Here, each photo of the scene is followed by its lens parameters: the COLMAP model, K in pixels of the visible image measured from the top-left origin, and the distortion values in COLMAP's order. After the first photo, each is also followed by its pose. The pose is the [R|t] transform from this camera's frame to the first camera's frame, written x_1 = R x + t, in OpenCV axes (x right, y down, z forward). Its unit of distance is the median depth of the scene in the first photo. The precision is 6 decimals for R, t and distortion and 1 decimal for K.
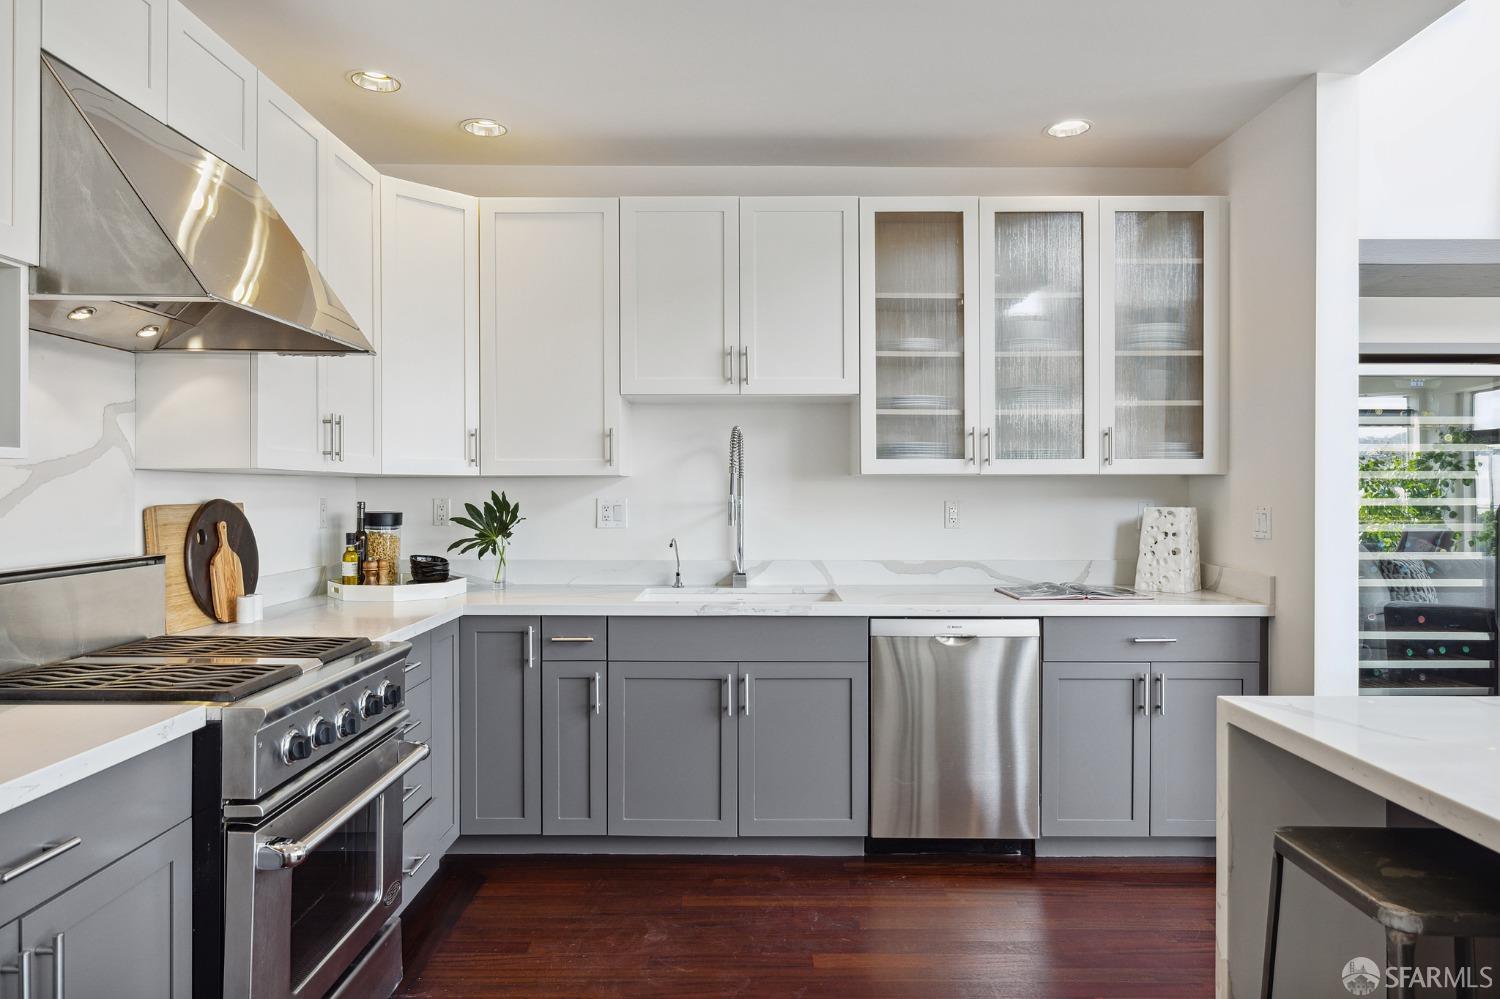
lens RADIAL K [[944.3, 0, 755.1], [0, 944.3, 484.4], [0, 0, 1]] dist [0.008284, -0.002519]
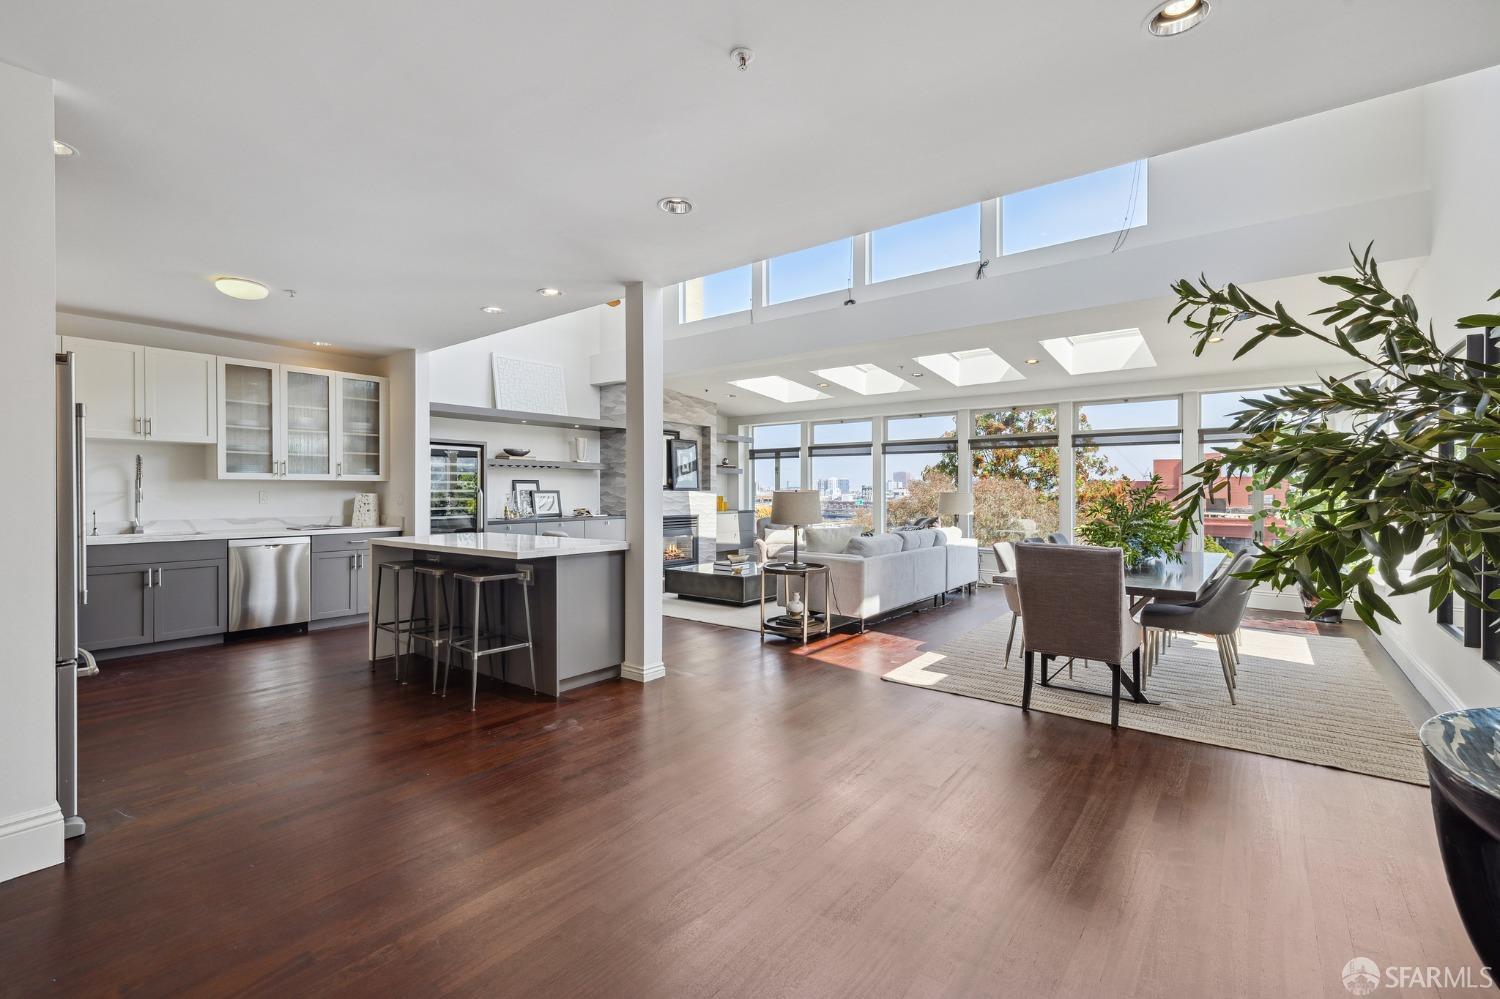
lens RADIAL K [[642.9, 0, 748.8], [0, 642.9, 494.7], [0, 0, 1]] dist [-0.000429, 0.000502]
pose [[0.606585, -0.004484, 0.795006, -0.347715], [-0.004095, 0.999953, 0.008764, 0.008149], [-0.795008, -0.008572, 0.606539, -0.962783]]
